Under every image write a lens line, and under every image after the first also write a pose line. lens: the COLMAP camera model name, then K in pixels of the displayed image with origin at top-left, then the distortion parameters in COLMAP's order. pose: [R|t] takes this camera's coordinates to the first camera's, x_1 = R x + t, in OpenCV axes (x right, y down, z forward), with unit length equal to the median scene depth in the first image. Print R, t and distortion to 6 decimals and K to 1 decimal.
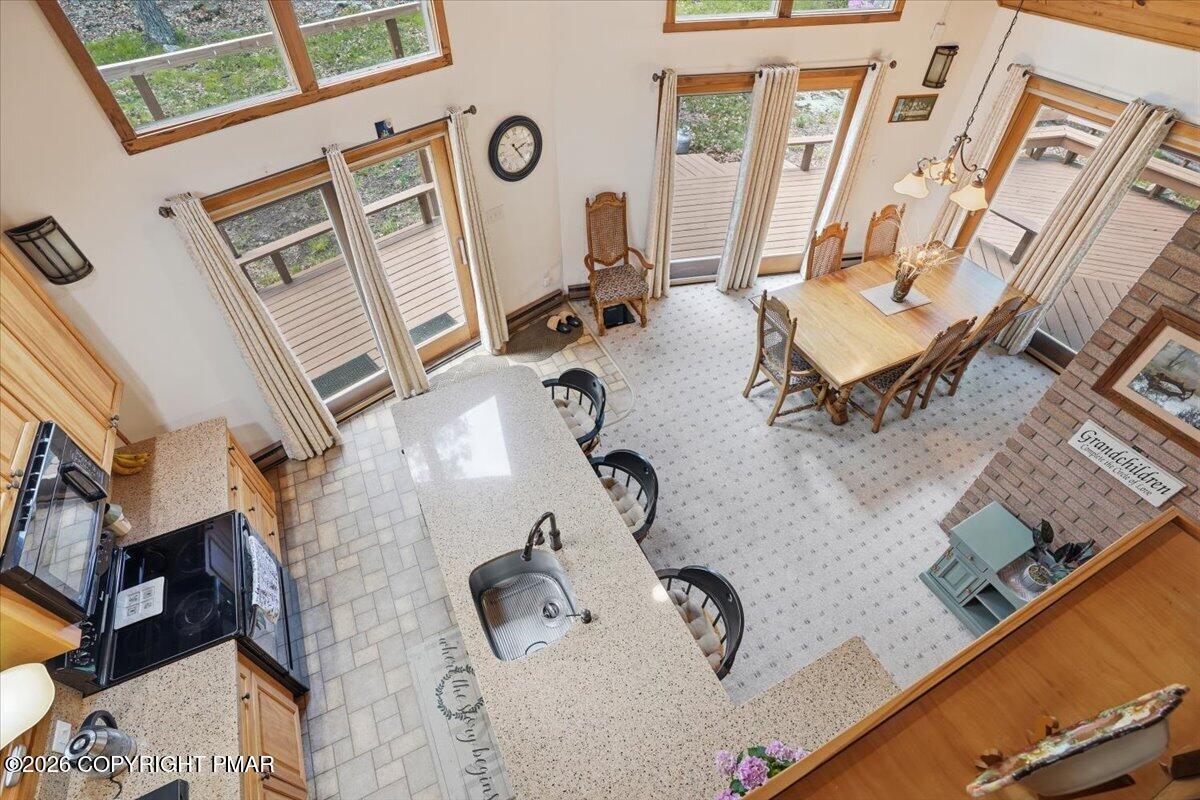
lens RADIAL K [[560.0, 0, 593.5], [0, 560.0, 394.7], [0, 0, 1]] dist [-0.072883, 0.028483]
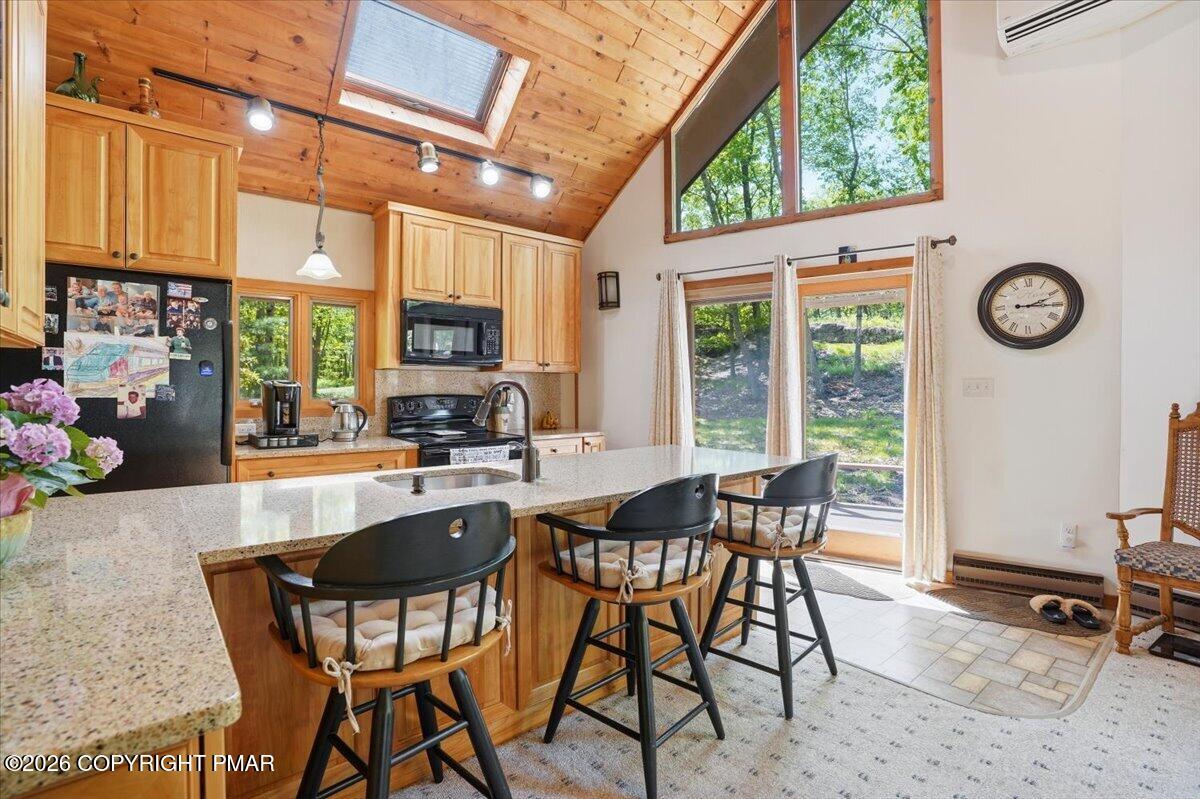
lens RADIAL K [[560.0, 0, 593.5], [0, 560.0, 394.2], [0, 0, 1]] dist [-0.072883, 0.028483]
pose [[0.223512, 0.018843, -0.974519, 0.442191], [-0.706692, 0.691716, -0.148710, 0.160637], [0.671289, 0.721924, 0.167923, 0.575316]]
